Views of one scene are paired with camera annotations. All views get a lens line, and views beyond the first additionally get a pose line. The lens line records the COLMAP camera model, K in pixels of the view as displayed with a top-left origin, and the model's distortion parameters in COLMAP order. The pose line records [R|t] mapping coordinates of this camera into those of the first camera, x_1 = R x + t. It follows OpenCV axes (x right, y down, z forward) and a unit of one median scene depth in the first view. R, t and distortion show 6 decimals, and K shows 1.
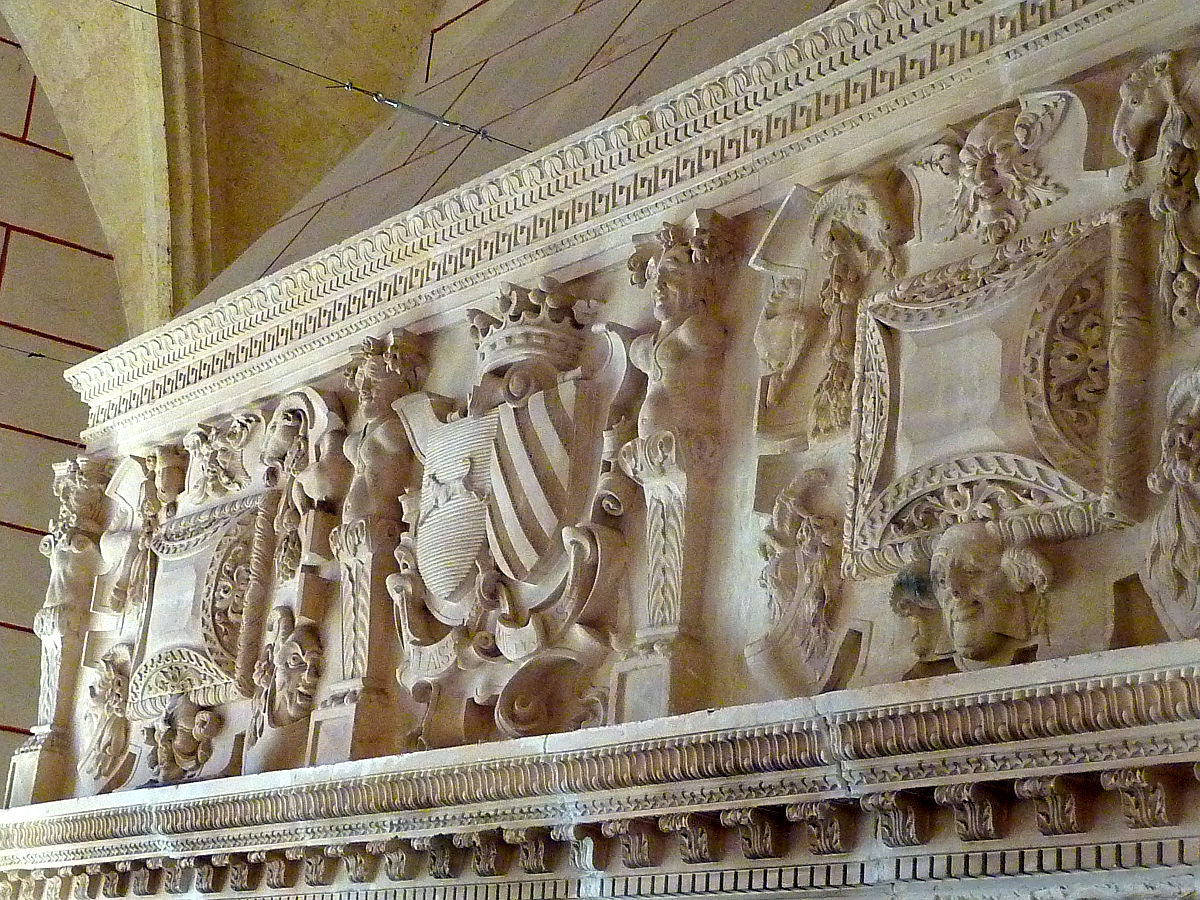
lens RADIAL K [[2445.9, 0, 600.0], [0, 2445.9, 450.0], [0, 0, 1]] dist [-0.024802, -0.013303]
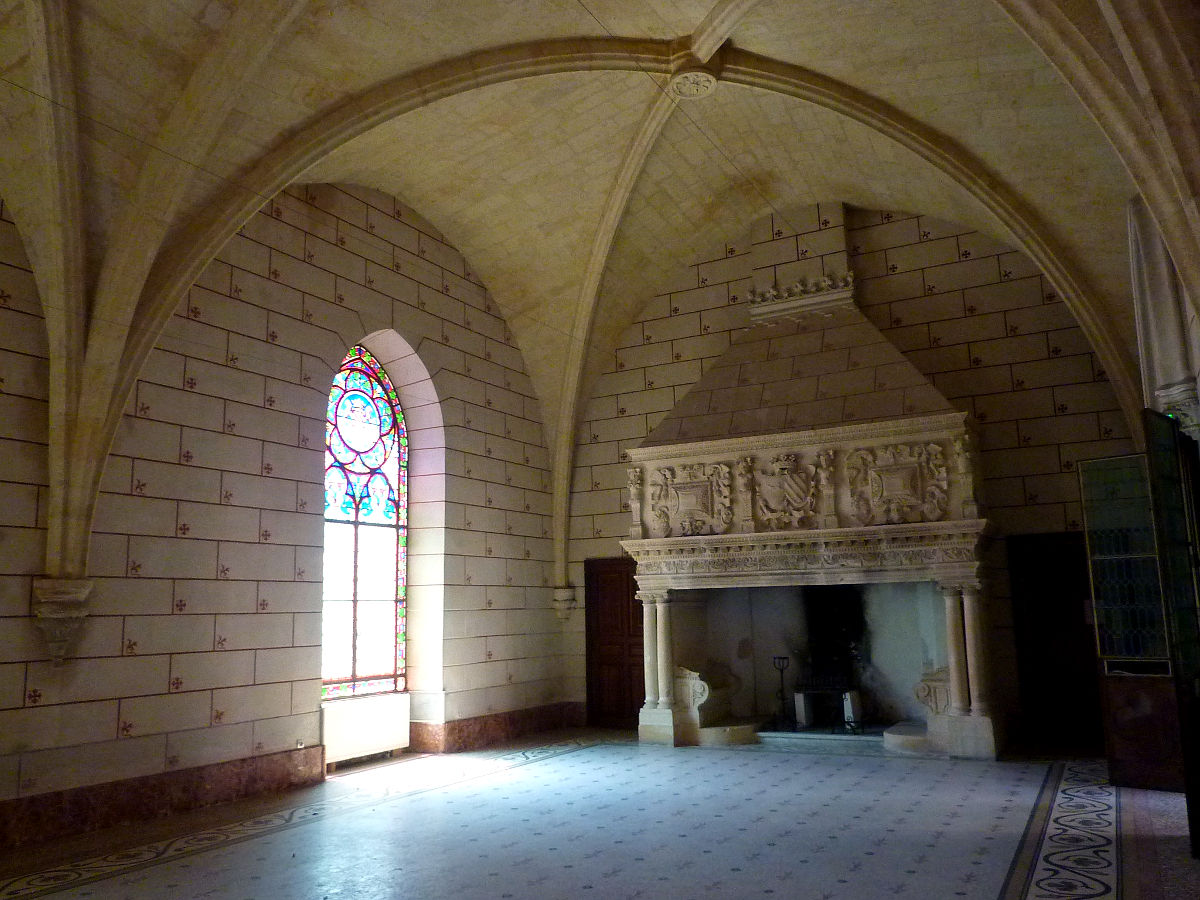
lens RADIAL K [[919.9, 0, 600.0], [0, 919.9, 450.0], [0, 0, 1]] dist [0.001822, 0.000502]
pose [[0.908292, -0.050155, 0.415320, -1.574365], [-0.008964, 0.990226, 0.139184, -0.440603], [-0.418241, -0.130143, 0.898965, -1.004411]]
